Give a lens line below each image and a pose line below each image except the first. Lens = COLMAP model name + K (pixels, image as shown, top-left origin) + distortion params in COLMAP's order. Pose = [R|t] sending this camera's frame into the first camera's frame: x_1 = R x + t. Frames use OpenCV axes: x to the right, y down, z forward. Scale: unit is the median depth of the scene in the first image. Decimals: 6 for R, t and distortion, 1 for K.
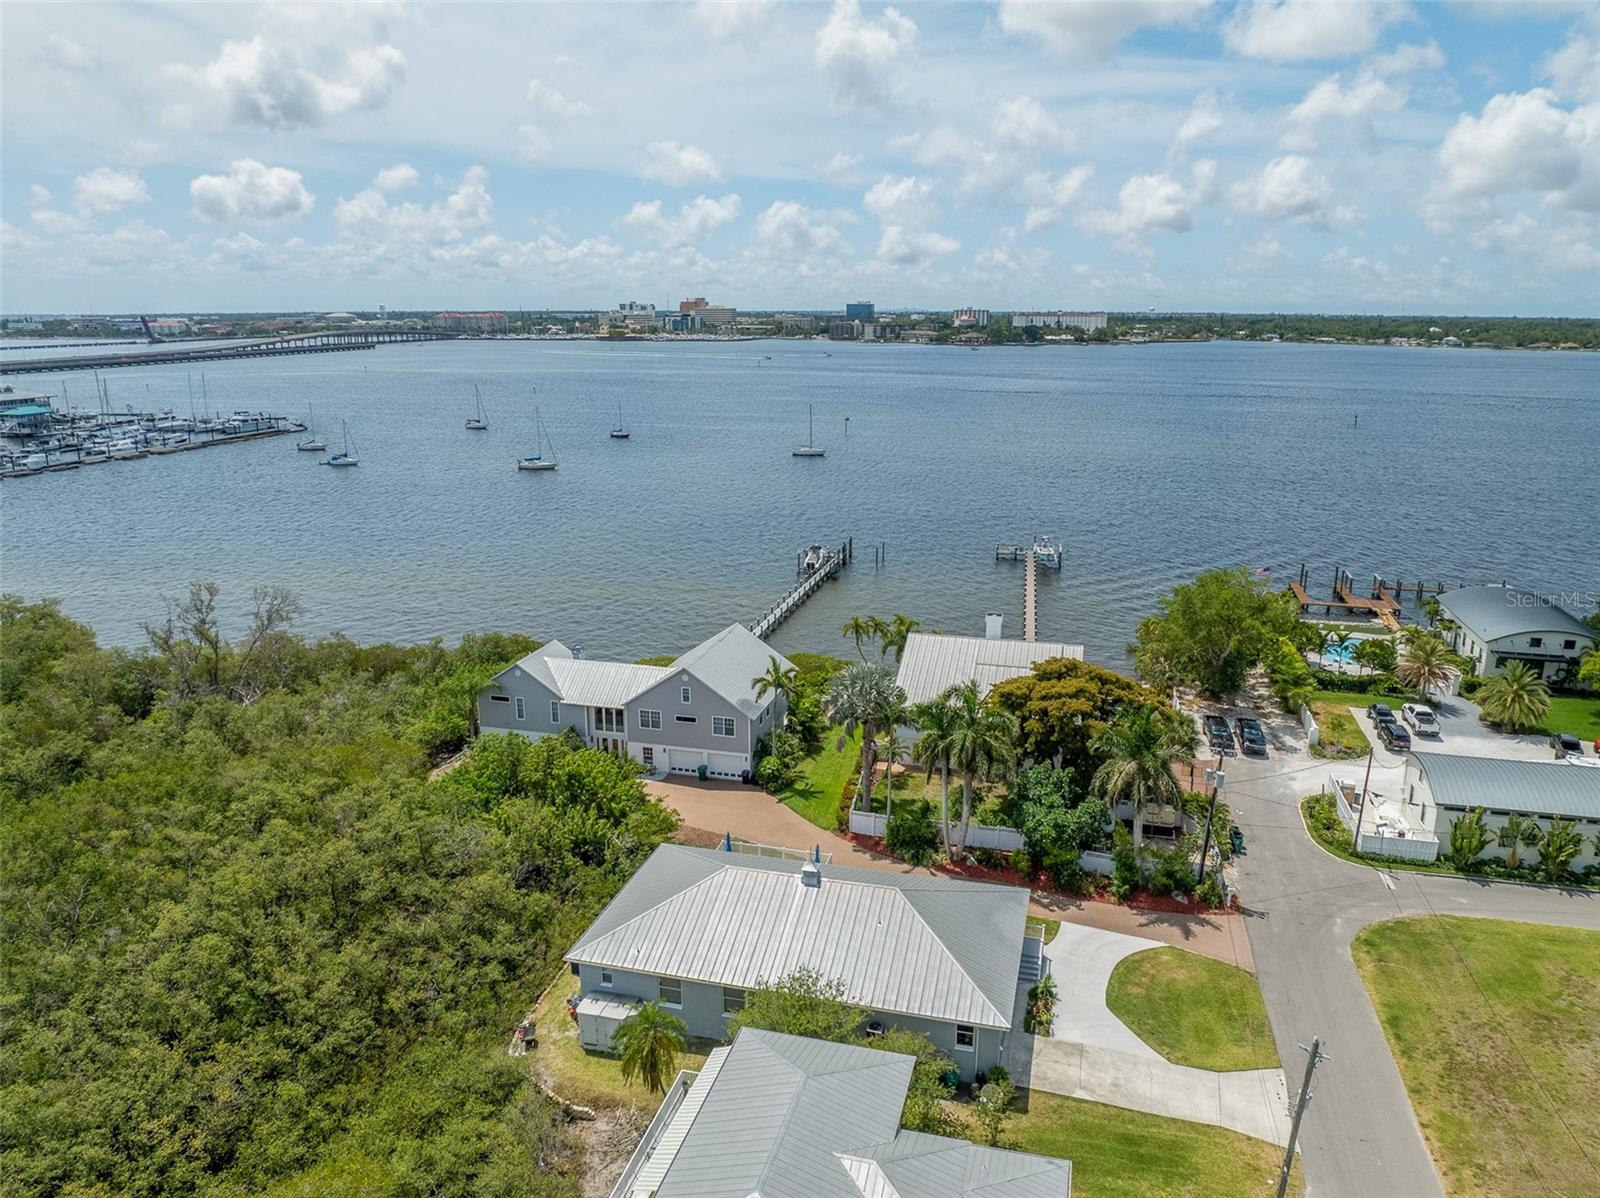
lens RADIAL K [[1132.0, 0, 806.5], [0, 1132.0, 590.5], [0, 0, 1]] dist [-0.044941, 0.013525]
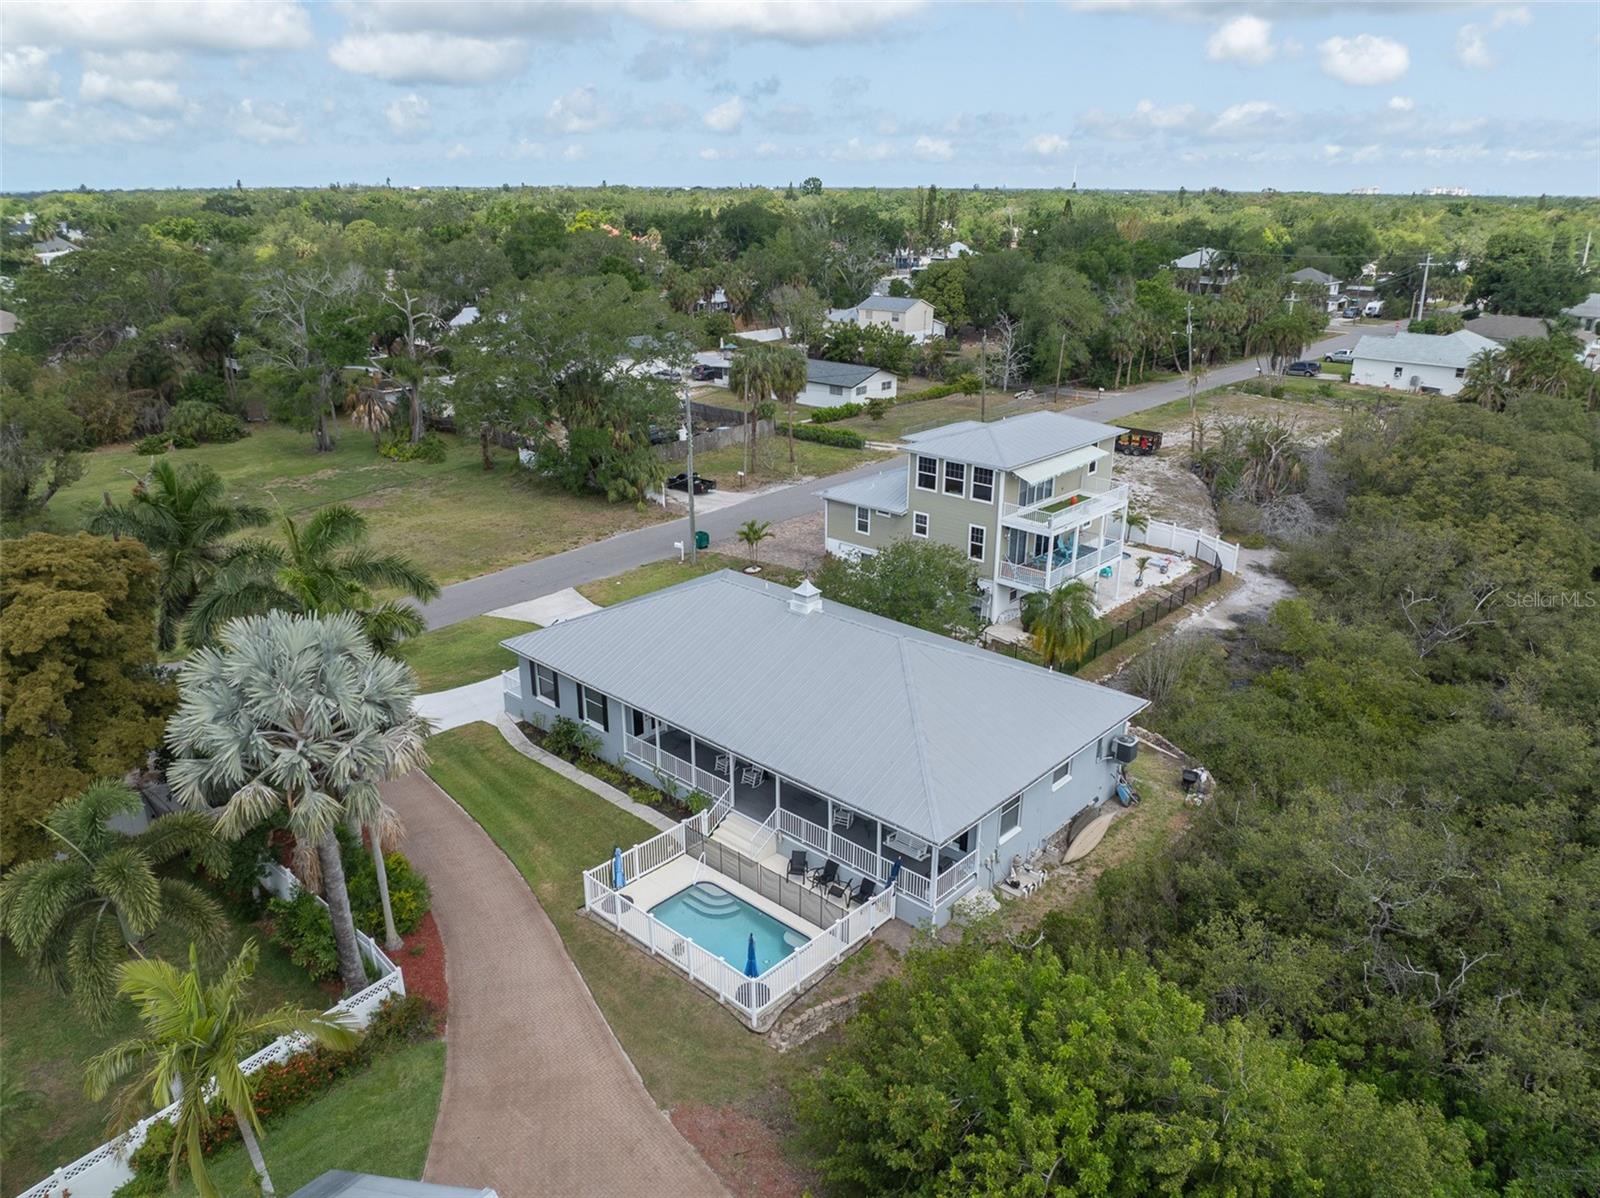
lens RADIAL K [[1132.0, 0, 804.0], [0, 1132.0, 566.0], [0, 0, 1]] dist [-0.044941, 0.013525]
pose [[-0.889660, -0.152139, 0.430533, -0.203504], [0.102956, 0.851749, 0.513734, -0.094169], [-0.444865, 0.501375, -0.742104, 1.026021]]
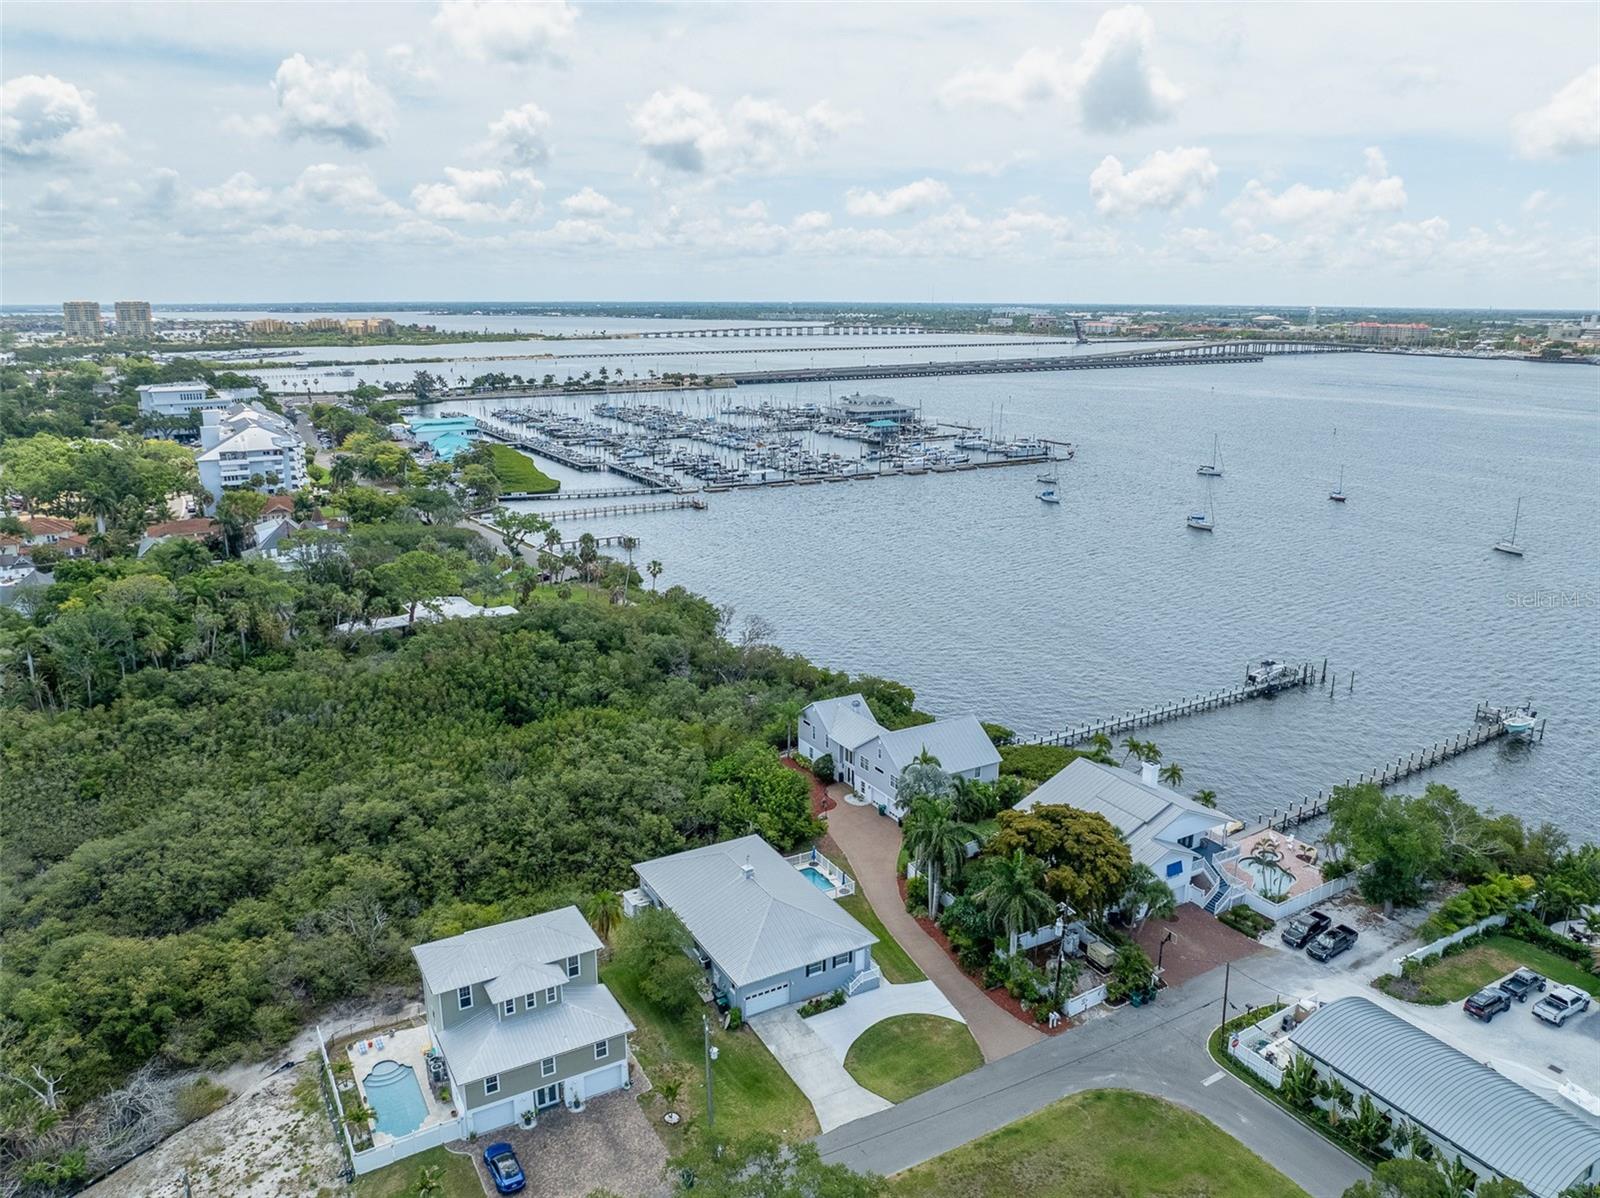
lens RADIAL K [[1132.0, 0, 799.3], [0, 1132.0, 595.9], [0, 0, 1]] dist [-0.044941, 0.013525]
pose [[0.700892, 0.181304, -0.689840, 0.759861], [-0.173550, 0.981438, 0.081611, -0.199728], [0.691831, 0.062521, 0.719347, -0.114101]]
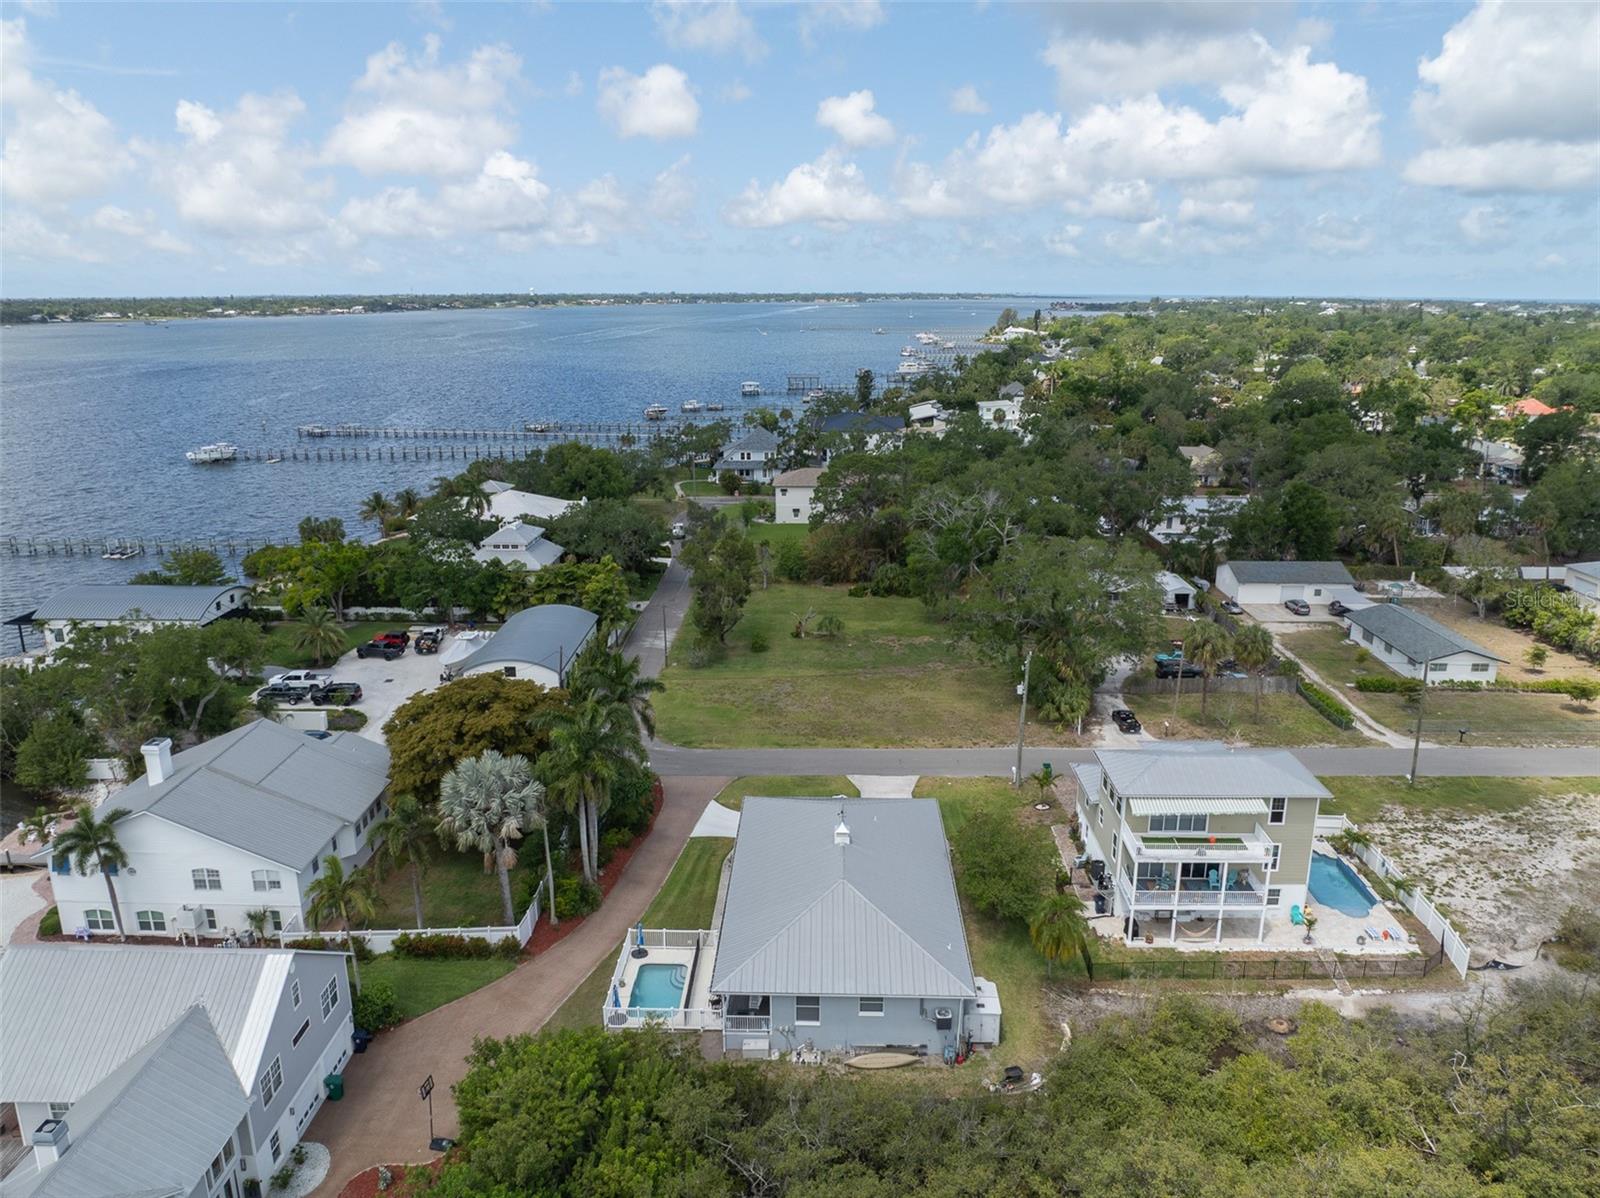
lens RADIAL K [[1132.0, 0, 800.3], [0, 1132.0, 612.1], [0, 0, 1]] dist [-0.044941, 0.013525]
pose [[-0.231926, -0.270045, 0.934498, -0.642046], [0.235563, 0.916505, 0.323309, -0.210991], [-0.943780, 0.295117, -0.148948, 0.764200]]
